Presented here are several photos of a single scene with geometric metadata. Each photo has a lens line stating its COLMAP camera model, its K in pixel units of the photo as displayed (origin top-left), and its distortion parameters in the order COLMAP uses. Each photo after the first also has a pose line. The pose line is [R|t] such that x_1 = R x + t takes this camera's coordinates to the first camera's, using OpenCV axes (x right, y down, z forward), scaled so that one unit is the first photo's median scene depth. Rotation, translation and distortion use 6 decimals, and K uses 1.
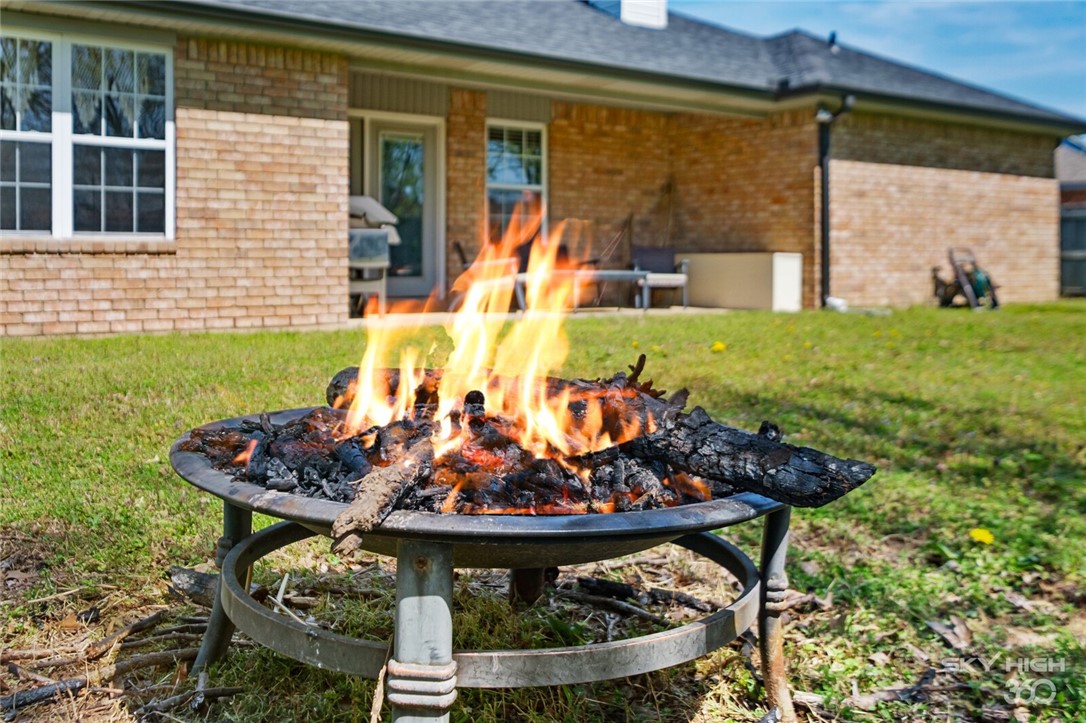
lens RADIAL K [[993.9, 0, 543.7], [0, 993.9, 261.7], [0, 0, 1]] dist [0.013552, 0.010704]
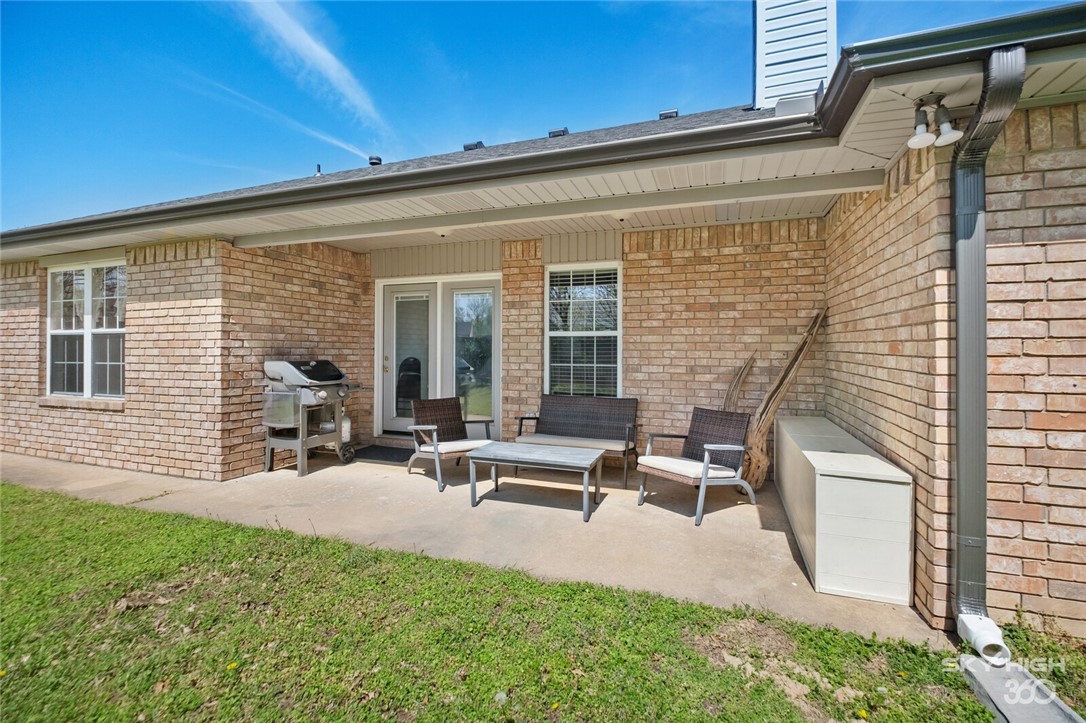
lens RADIAL K [[476.5, 0, 550.5], [0, 476.5, 351.1], [0, 0, 1]] dist [-0.002276, -0.000518]
pose [[0.586517, -0.000914, -0.809937, 0.454221], [-0.000008, 0.999999, -0.001134, -0.083311], [0.809937, 0.000672, 0.586516, 1.020471]]
